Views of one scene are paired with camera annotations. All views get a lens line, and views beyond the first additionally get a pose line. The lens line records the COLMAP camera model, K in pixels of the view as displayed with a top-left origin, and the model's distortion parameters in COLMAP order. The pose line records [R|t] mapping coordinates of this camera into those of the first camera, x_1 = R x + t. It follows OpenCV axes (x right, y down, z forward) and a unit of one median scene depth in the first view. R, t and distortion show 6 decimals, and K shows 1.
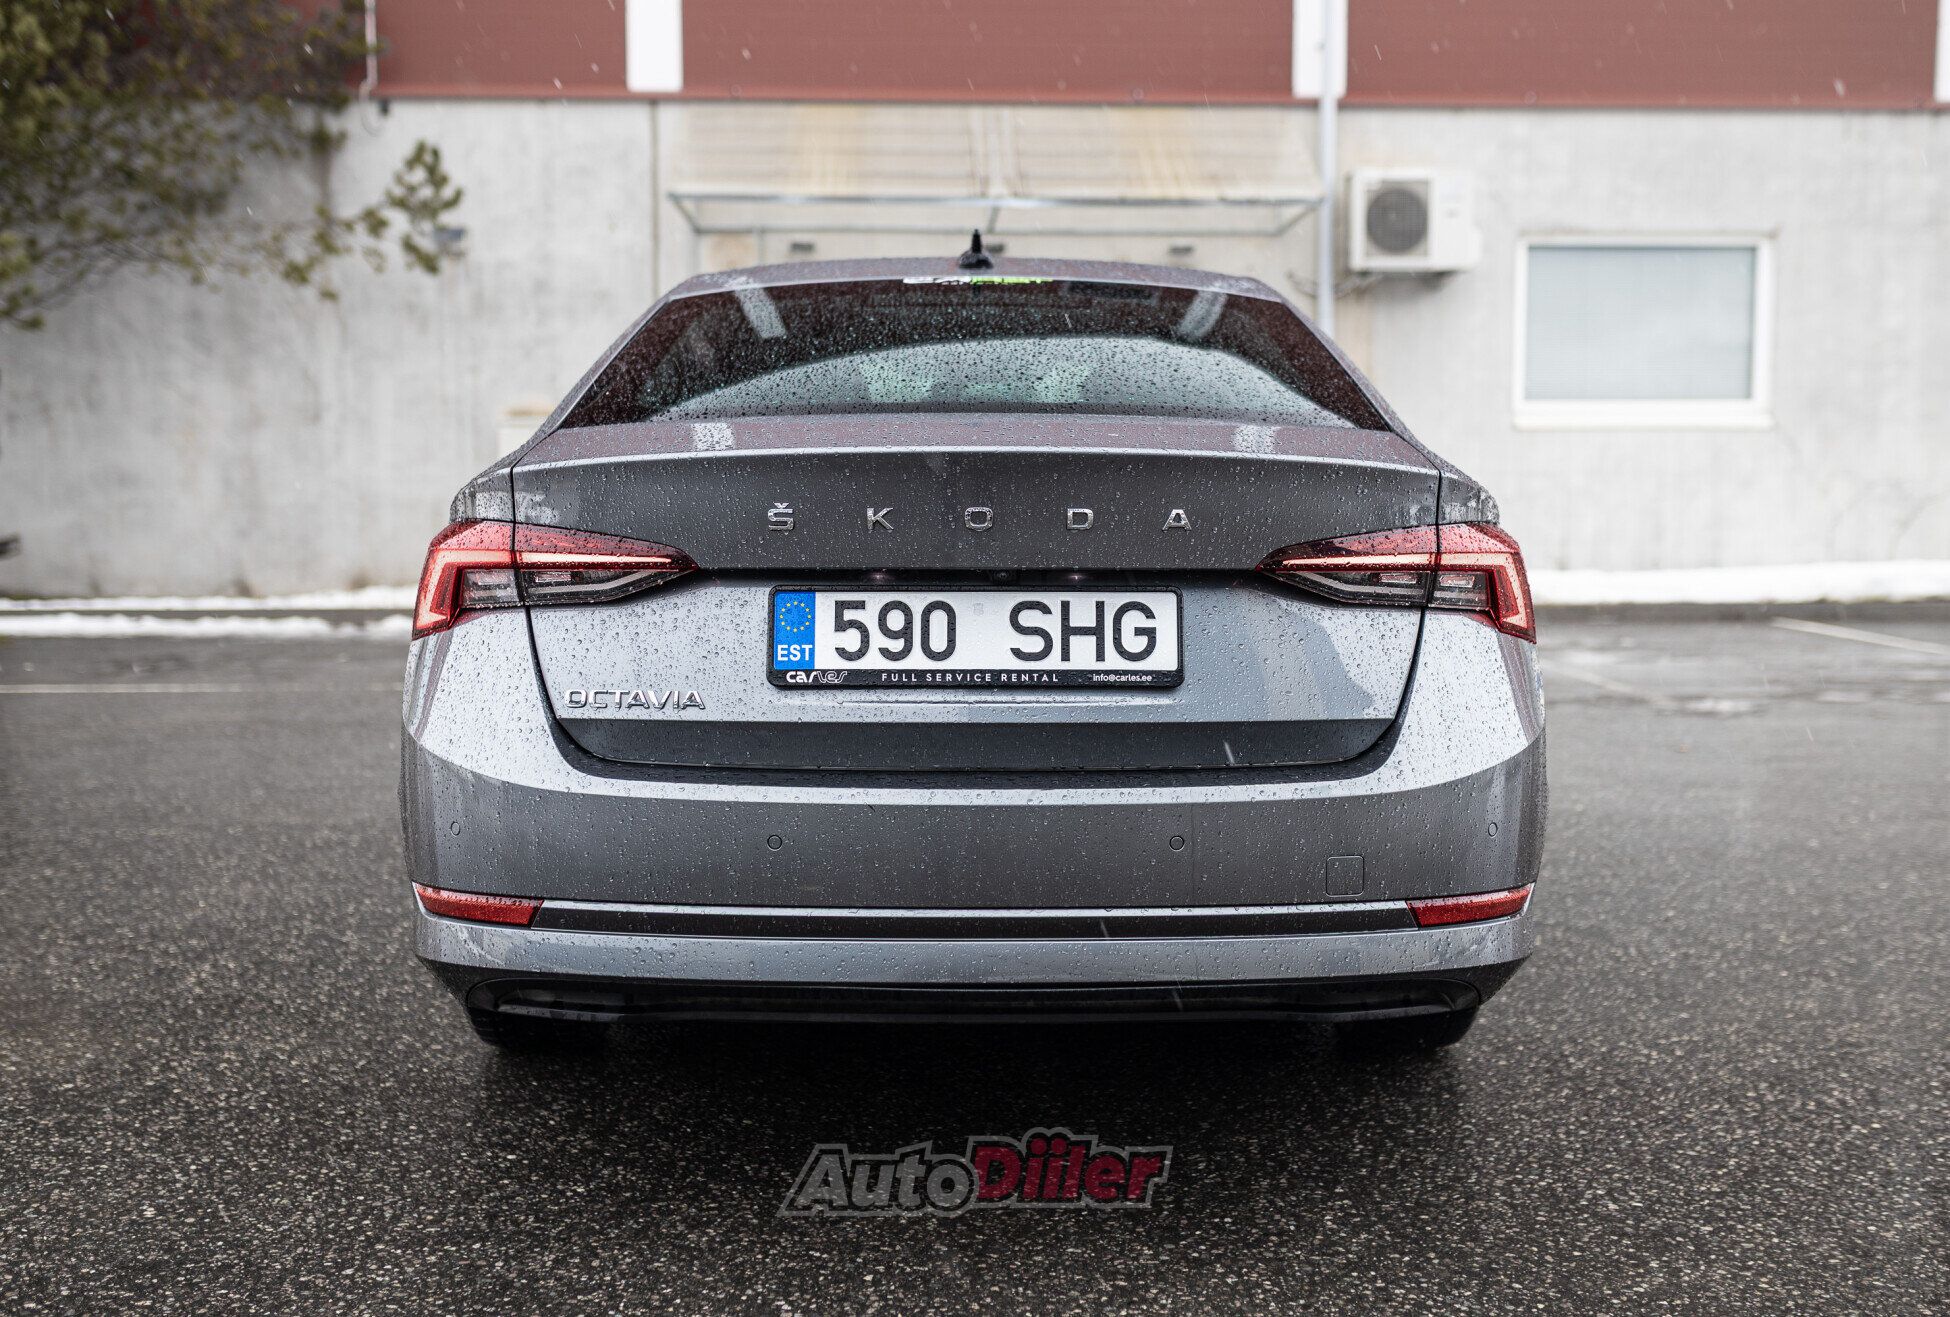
lens RADIAL K [[1936.8, 0, 976.7], [0, 1936.8, 691.4], [0, 0, 1]] dist [0.000034, 0.001744]
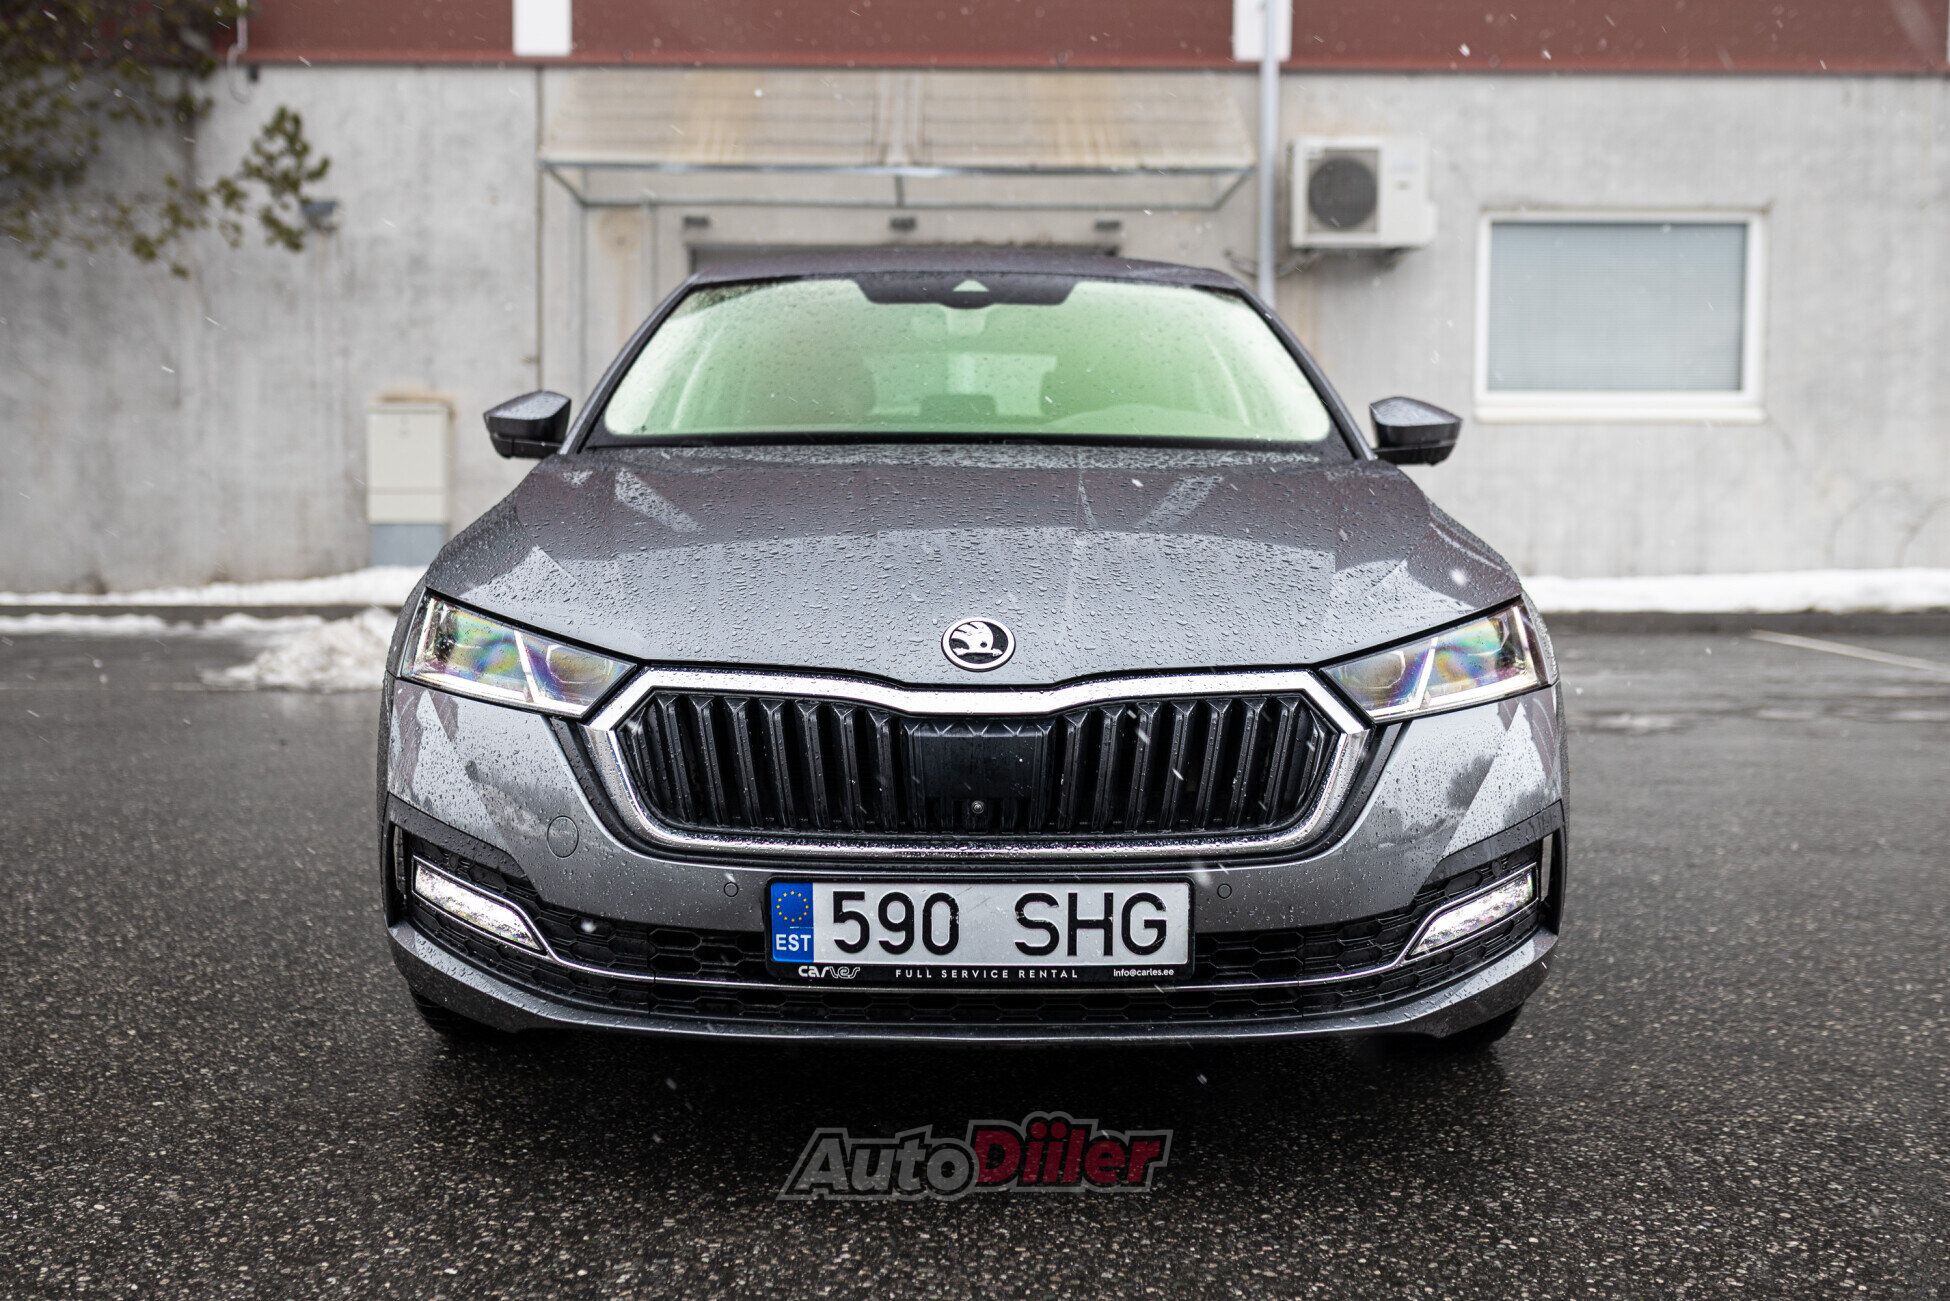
lens RADIAL K [[2030.5, 0, 915.4], [0, 2030.5, 657.5], [0, 0, 1]] dist [-0.008808, 0.028744]
pose [[0.999127, 0.009159, -0.040753, 0.059212], [-0.010215, 0.999616, -0.025775, 0.003358], [0.040501, 0.026169, 0.998837, 0.040813]]
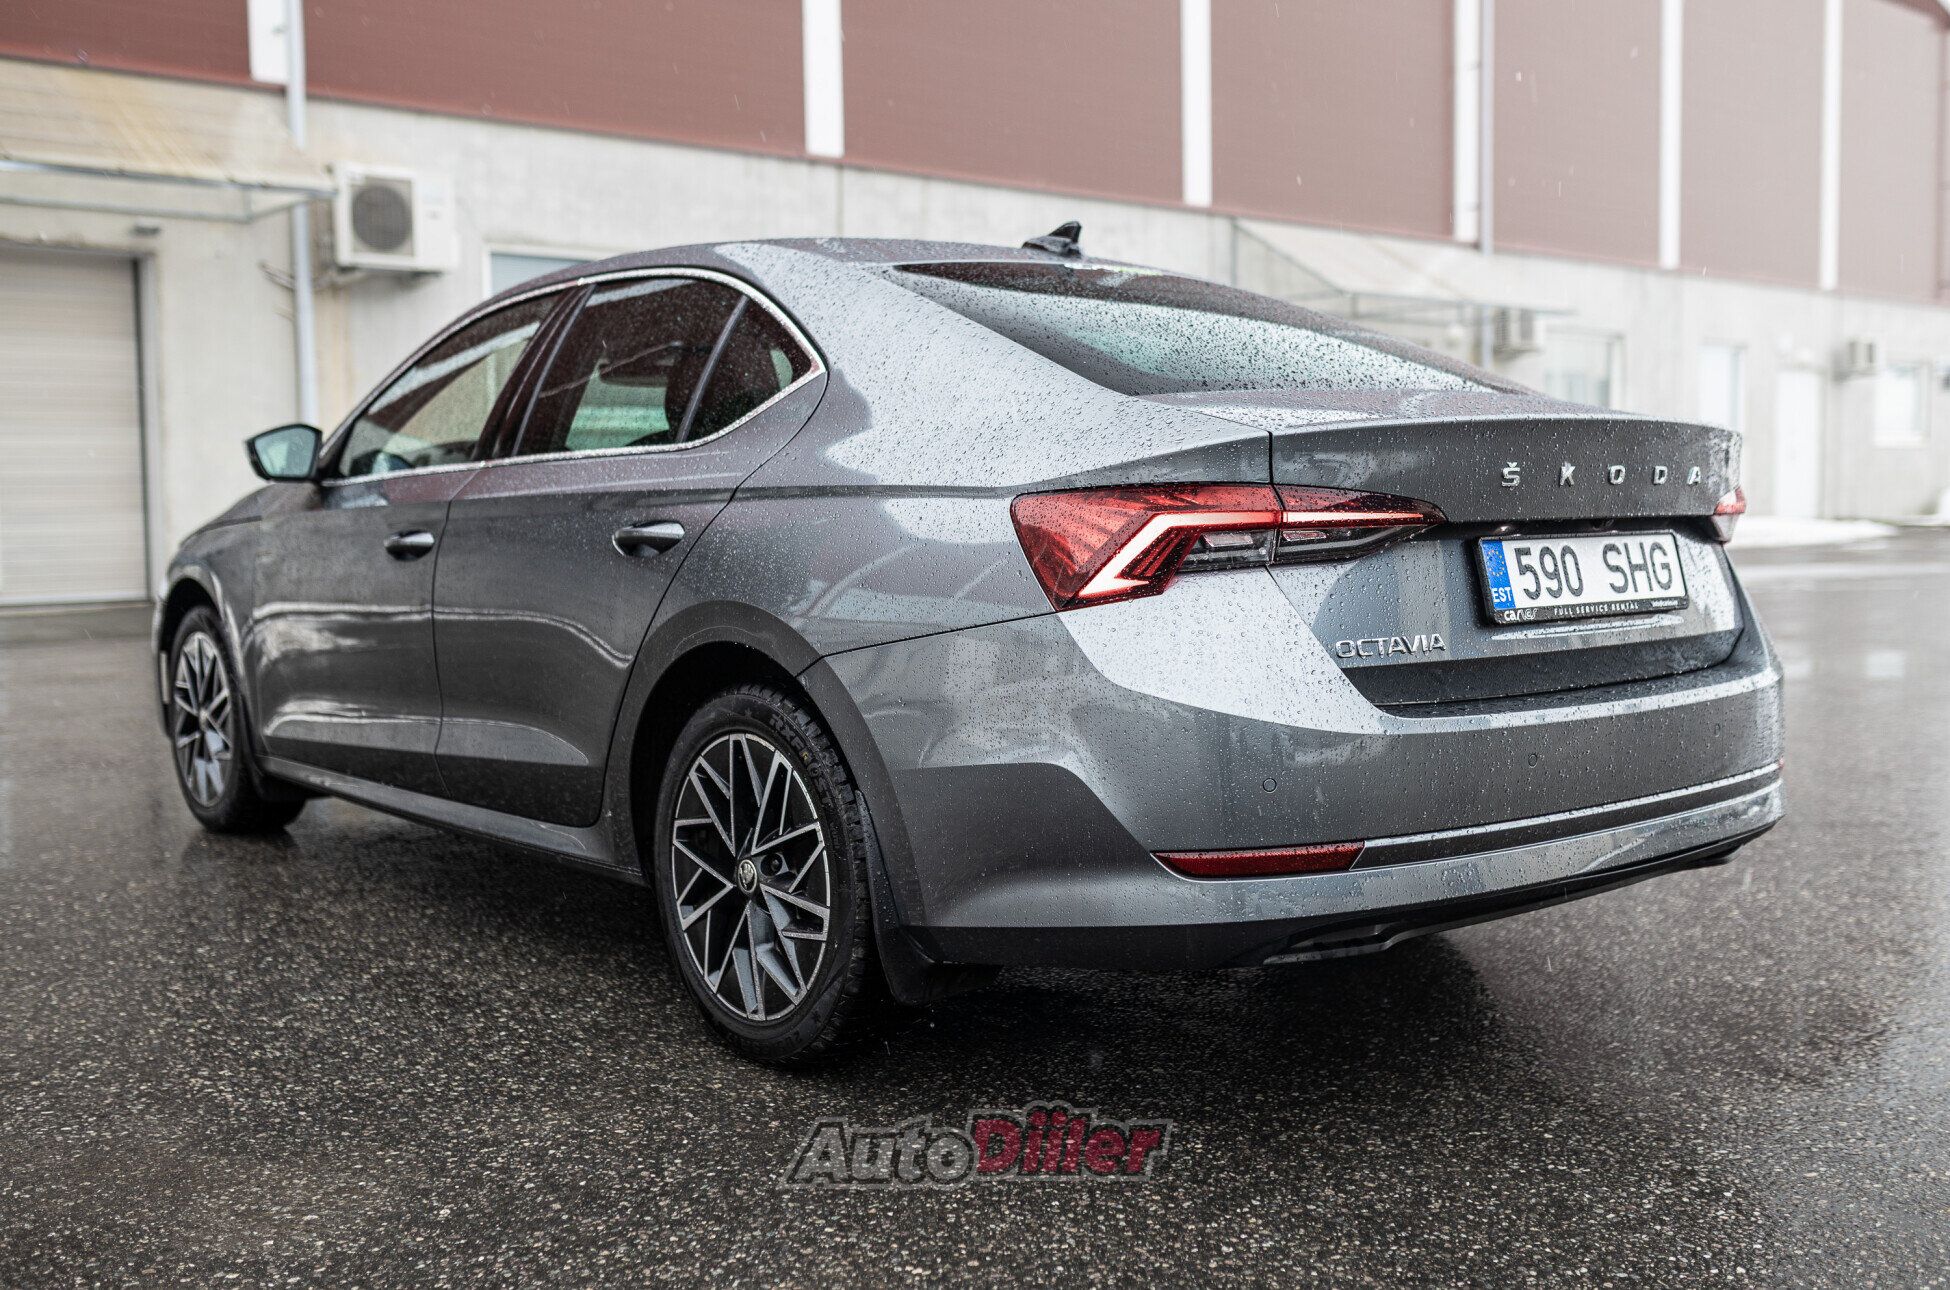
lens RADIAL K [[1927.7, 0, 975.0], [0, 1927.7, 645.0], [0, 0, 1]] dist [0.000838, -0.017943]
pose [[0.771619, -0.059528, 0.633293, -0.194620], [0.076642, 0.997059, 0.000339, -0.002736], [-0.631450, 0.048275, 0.773912, 0.059818]]
